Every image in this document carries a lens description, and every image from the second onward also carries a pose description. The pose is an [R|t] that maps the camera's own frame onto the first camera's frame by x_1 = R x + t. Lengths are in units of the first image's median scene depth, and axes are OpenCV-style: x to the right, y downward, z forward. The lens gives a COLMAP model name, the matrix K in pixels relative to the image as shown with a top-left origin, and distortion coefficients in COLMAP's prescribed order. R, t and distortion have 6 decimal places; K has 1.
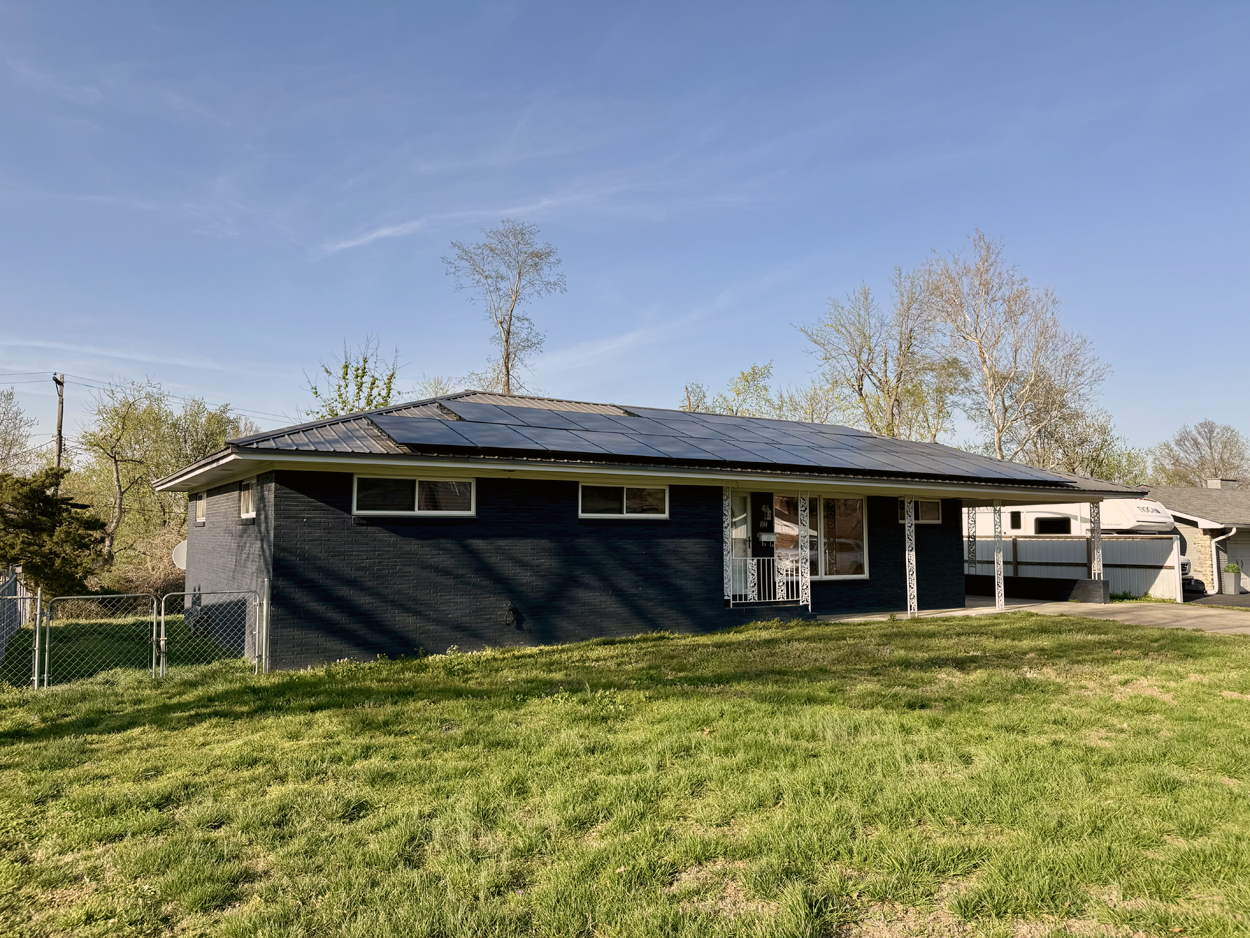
lens RADIAL K [[877.0, 0, 629.5], [0, 877.0, 465.8], [0, 0, 1]] dist [0.051794, -0.067450]
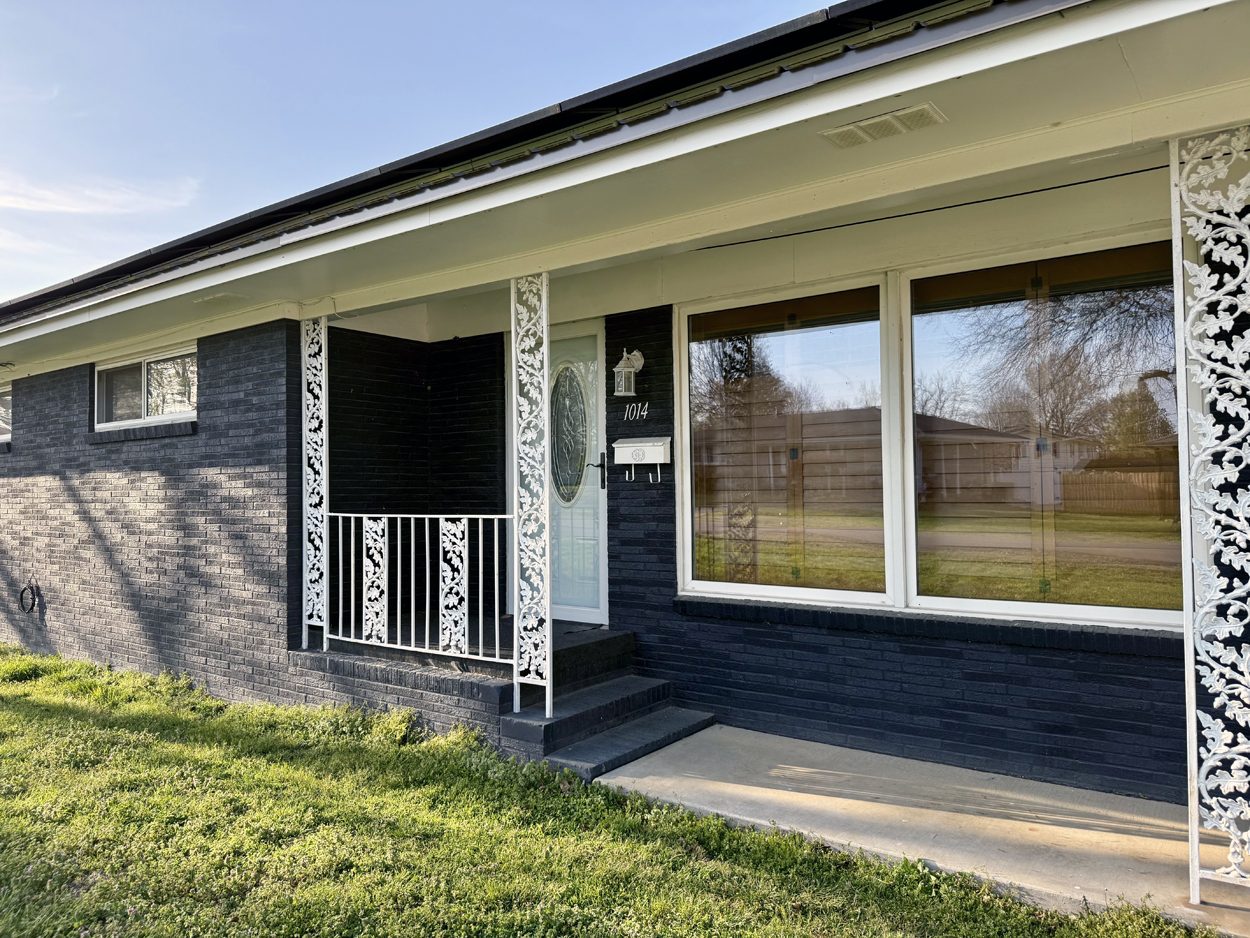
lens RADIAL K [[876.5, 0, 625.0], [0, 876.5, 469.0], [0, 0, 1]] dist [0.112472, -0.180722]
pose [[0.345581, -0.029126, -0.937937, 0.523407], [0.089613, 0.995974, 0.002090, 0.101795], [0.934100, -0.084773, 0.346800, 1.037704]]
